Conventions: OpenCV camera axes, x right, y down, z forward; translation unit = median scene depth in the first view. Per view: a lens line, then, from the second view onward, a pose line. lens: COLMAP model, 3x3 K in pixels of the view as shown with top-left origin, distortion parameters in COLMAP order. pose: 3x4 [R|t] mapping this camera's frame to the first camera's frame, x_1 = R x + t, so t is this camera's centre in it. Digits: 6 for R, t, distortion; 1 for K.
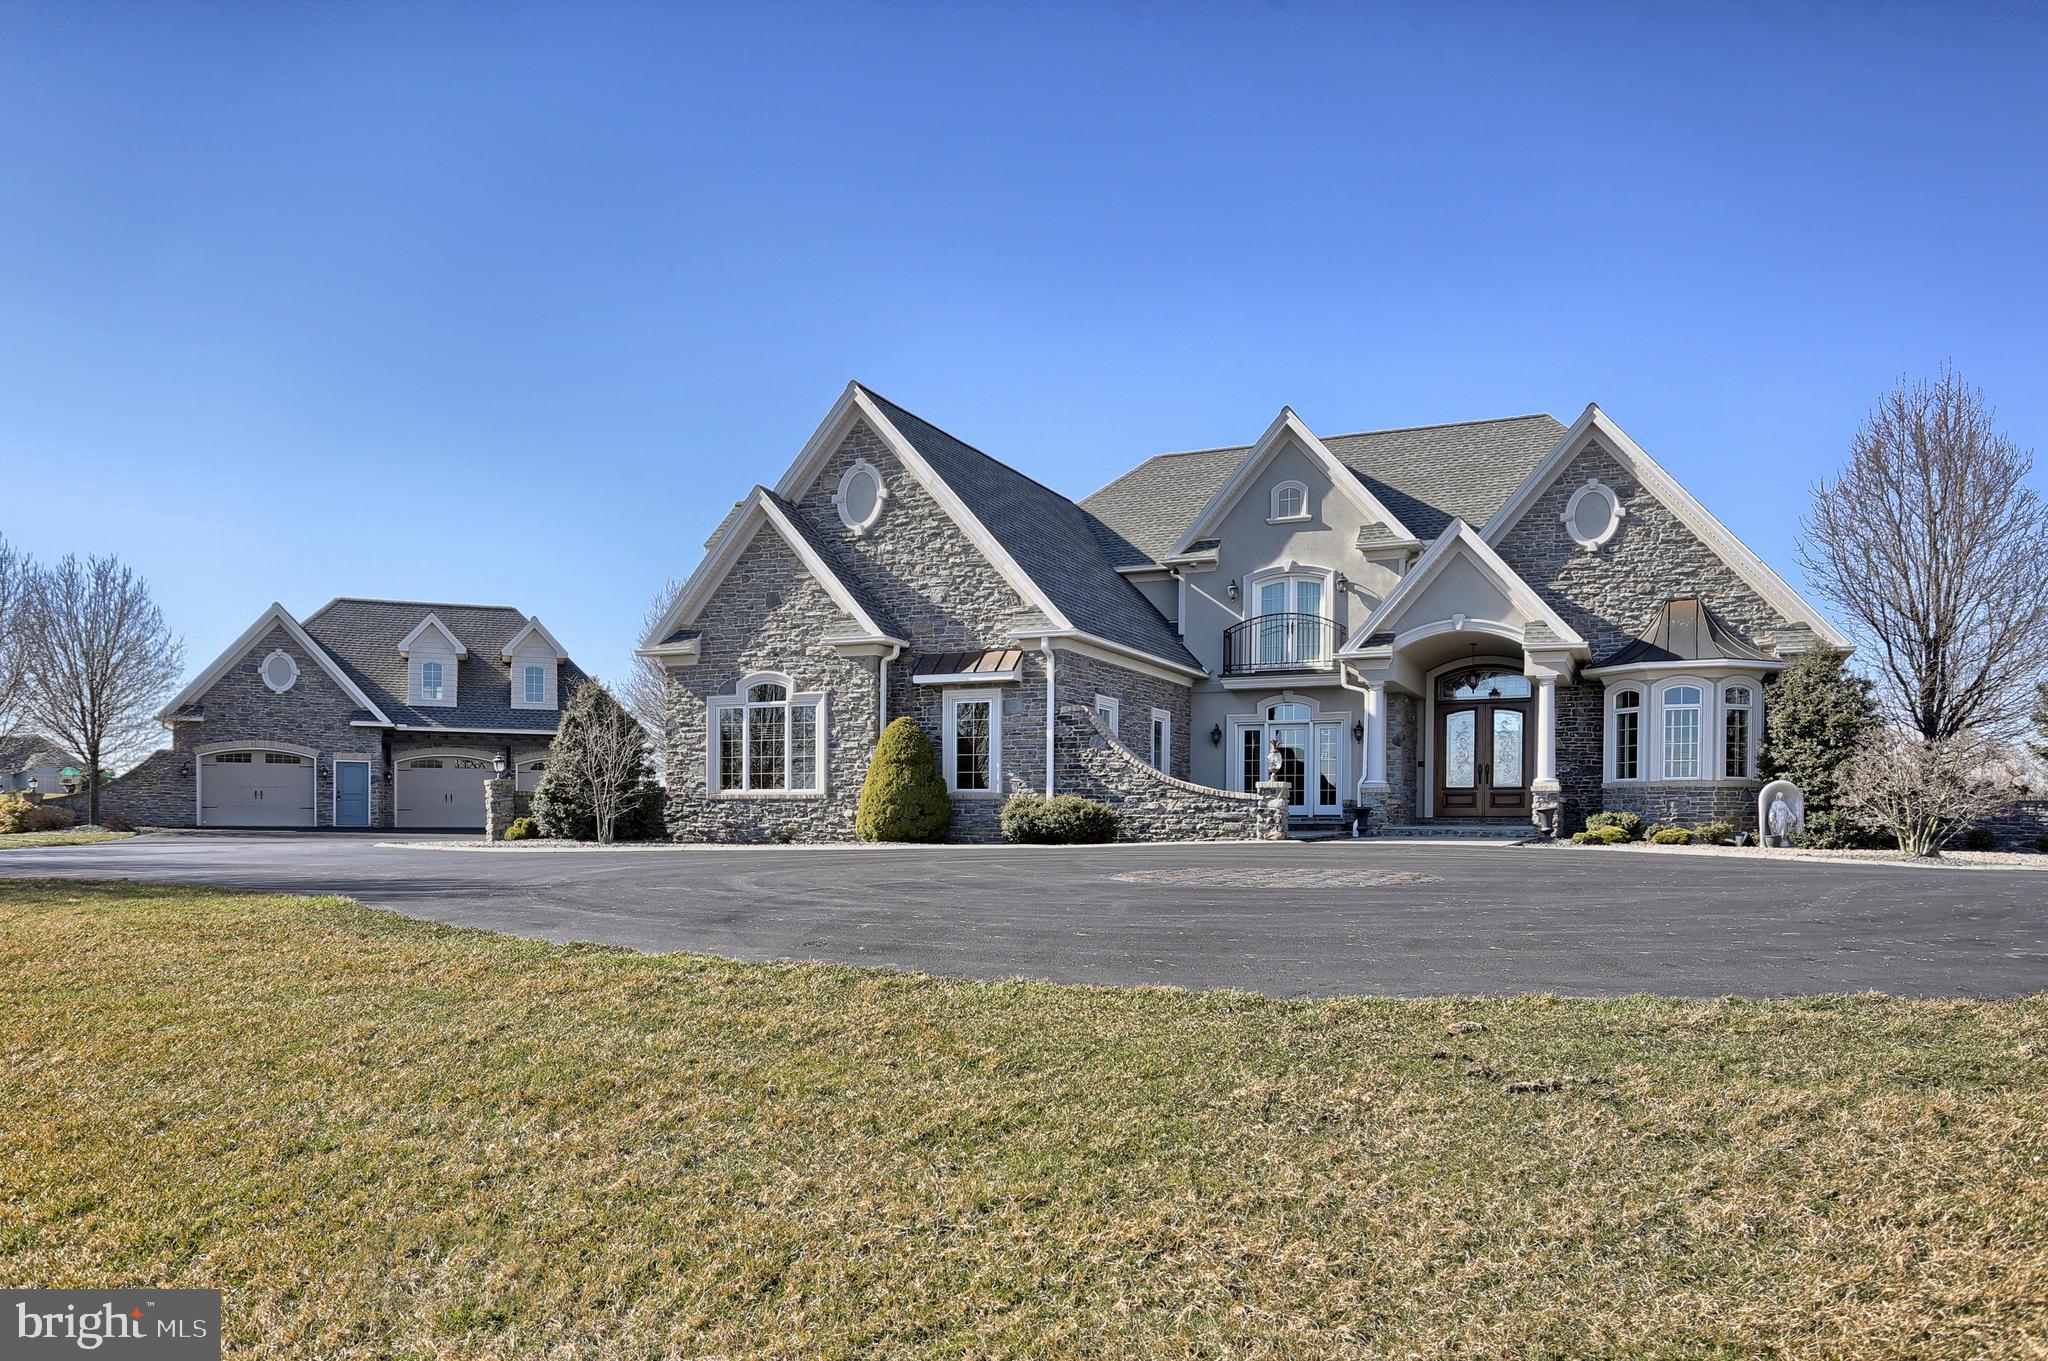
lens RADIAL K [[1485.4, 0, 817.7], [0, 1485.4, 828.5], [0, 0, 1]] dist [-0.000011, 0.023835]
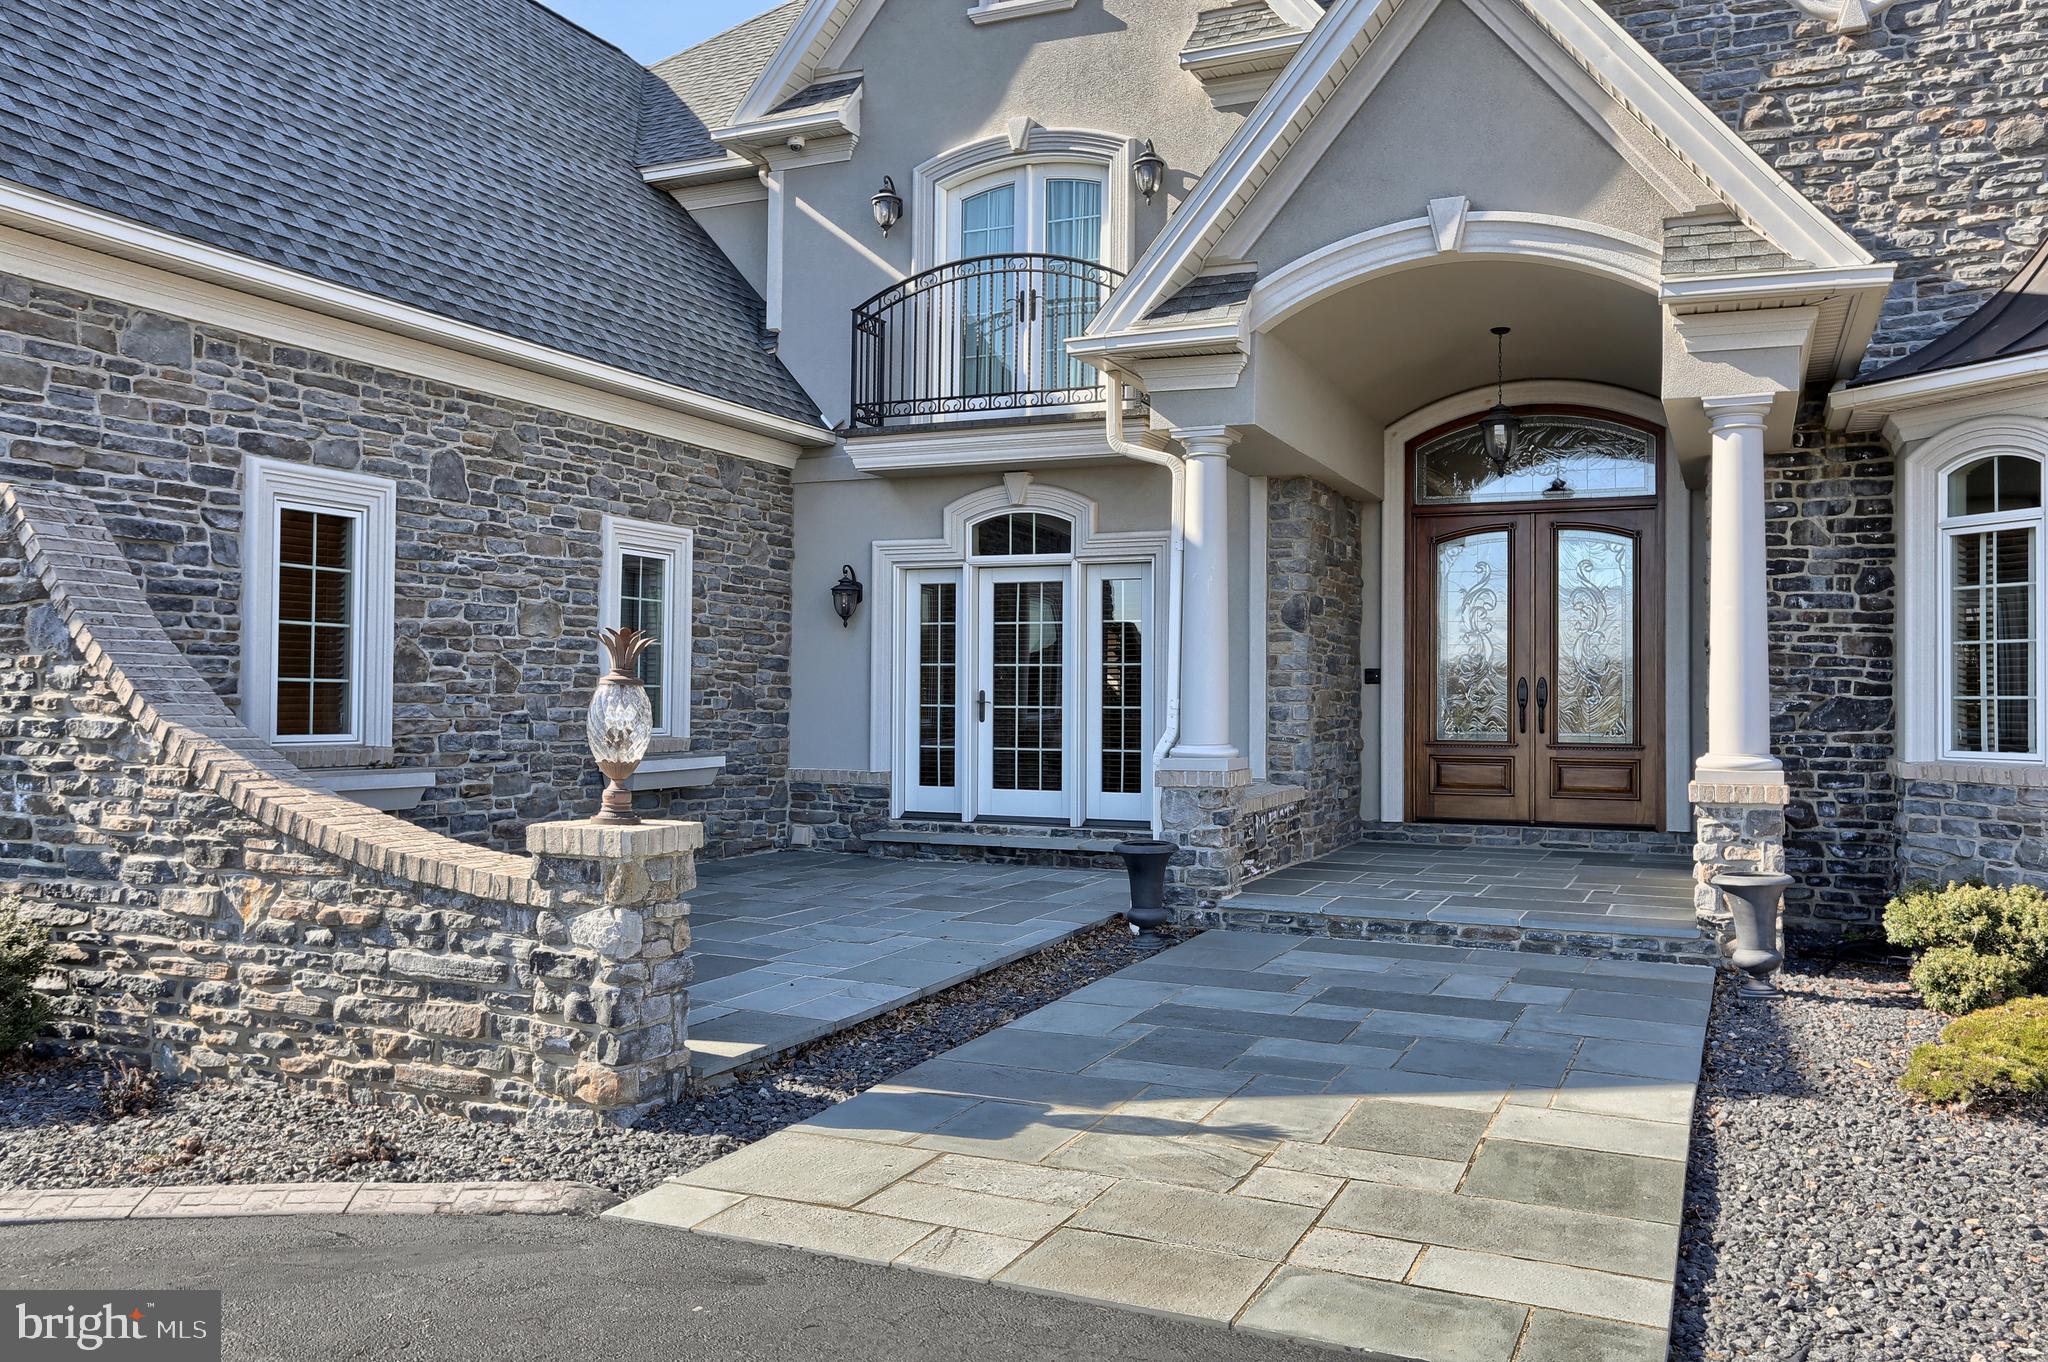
lens RADIAL K [[1651.4, 0, 1014.7], [0, 1651.4, 671.8], [0, 0, 1]] dist [-0.042033, 0.099152]
pose [[0.993855, -0.004234, 0.110609, 0.300766], [0.005177, 0.999953, -0.008240, -0.045747], [-0.110569, 0.008762, 0.993830, 0.666679]]
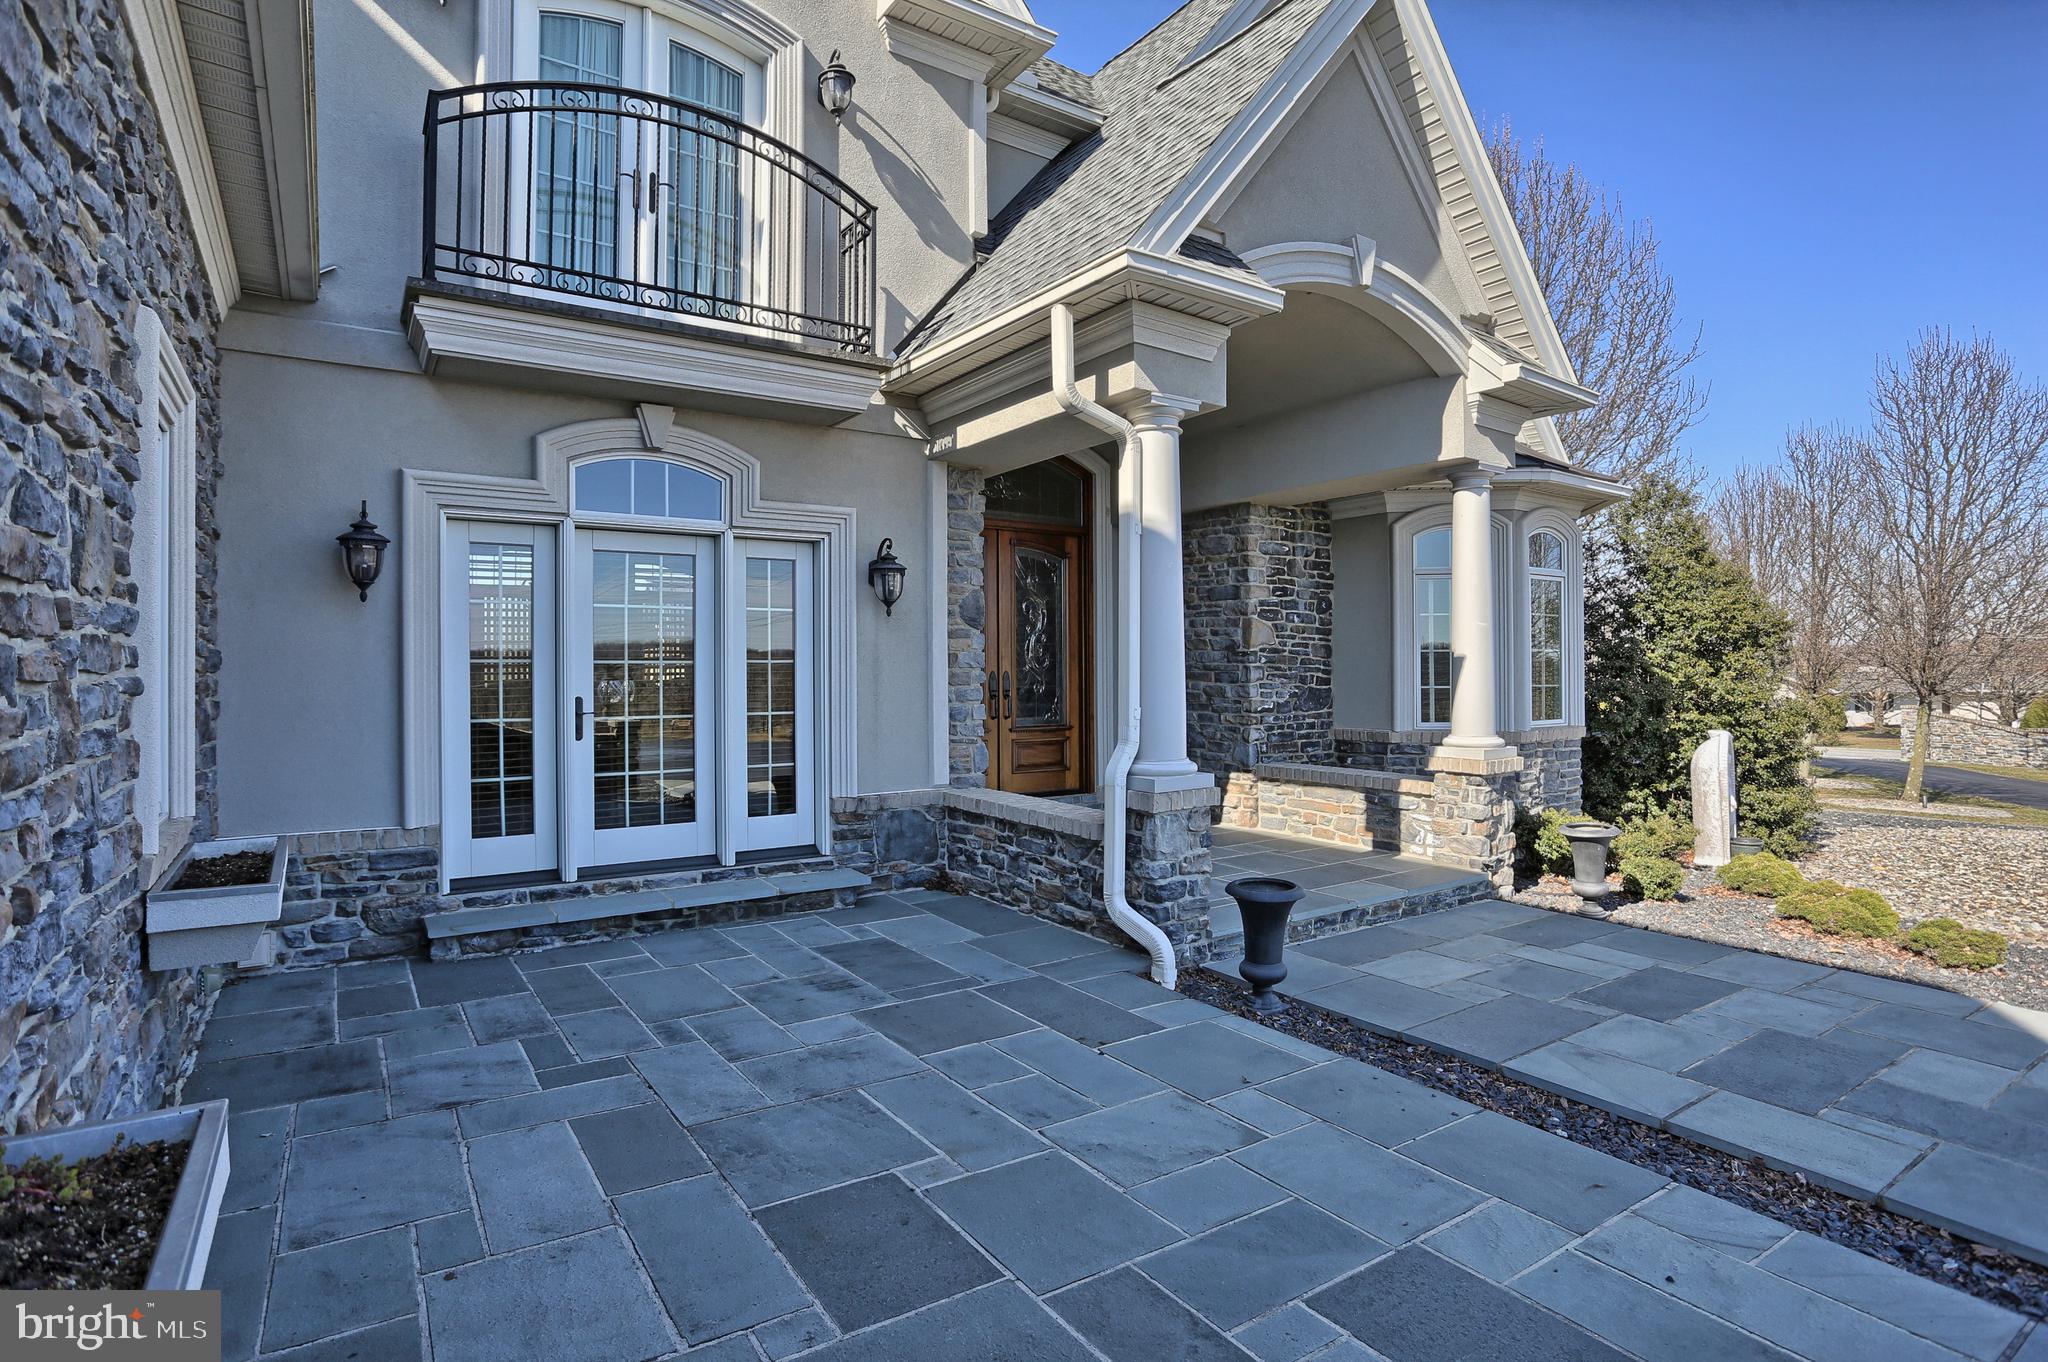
lens RADIAL K [[1032.3, 0, 935.7], [0, 1032.3, 667.4], [0, 0, 1]] dist [-0.048616, 0.000337]
pose [[0.424080, -0.012891, 0.905533, 0.186116], [0.004766, 0.999917, 0.012002, -0.052467], [-0.905612, -0.000774, 0.424106, 0.970336]]
